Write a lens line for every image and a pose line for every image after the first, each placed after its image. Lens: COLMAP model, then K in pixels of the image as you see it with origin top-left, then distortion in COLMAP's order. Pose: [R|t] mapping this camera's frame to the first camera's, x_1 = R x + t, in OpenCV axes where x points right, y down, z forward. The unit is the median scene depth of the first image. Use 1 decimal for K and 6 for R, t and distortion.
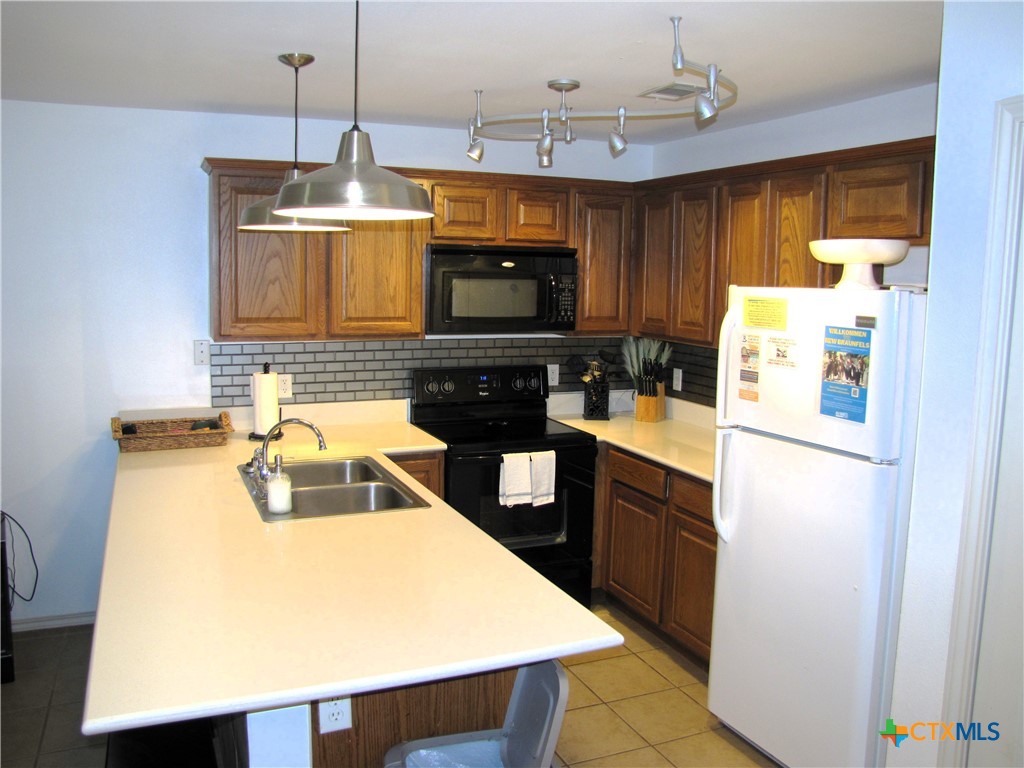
lens RADIAL K [[870.4, 0, 512.9], [0, 870.4, 384.2], [0, 0, 1]] dist [-0.109928, -0.007197]
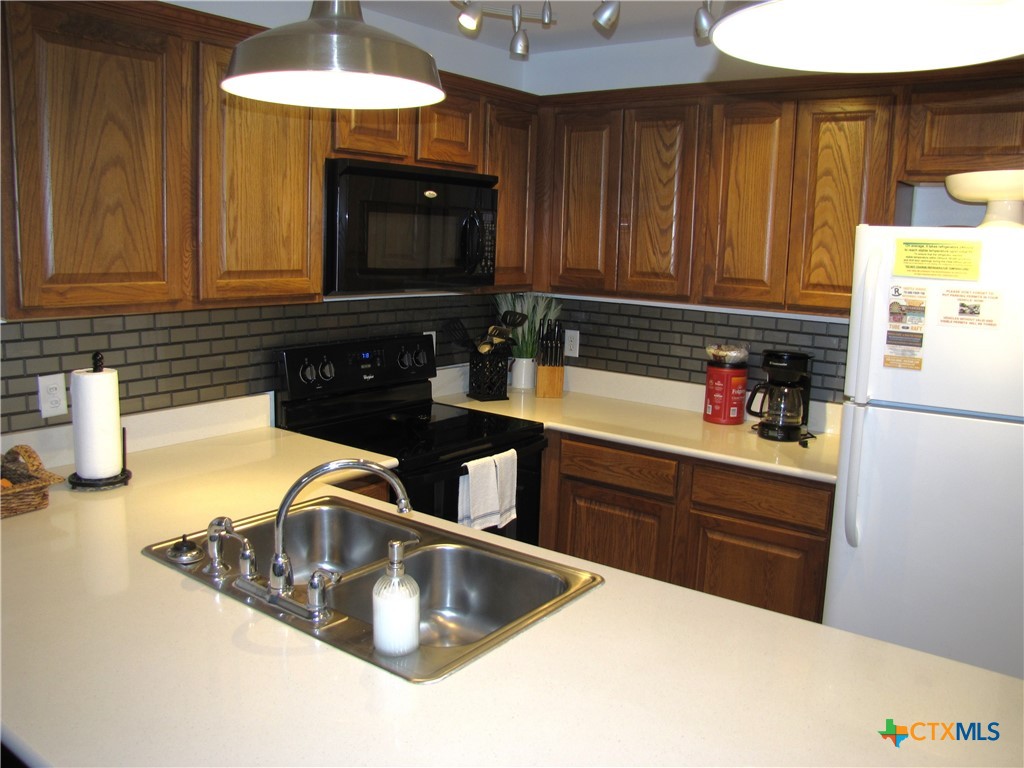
lens RADIAL K [[851.8, 0, 513.2], [0, 851.8, 381.4], [0, 0, 1]] dist [-0.172053, 0.117689]
pose [[0.869347, -0.072282, 0.488887, -0.303341], [0.048580, 0.996954, 0.061015, -0.024986], [-0.491808, -0.029293, 0.870211, 0.377083]]
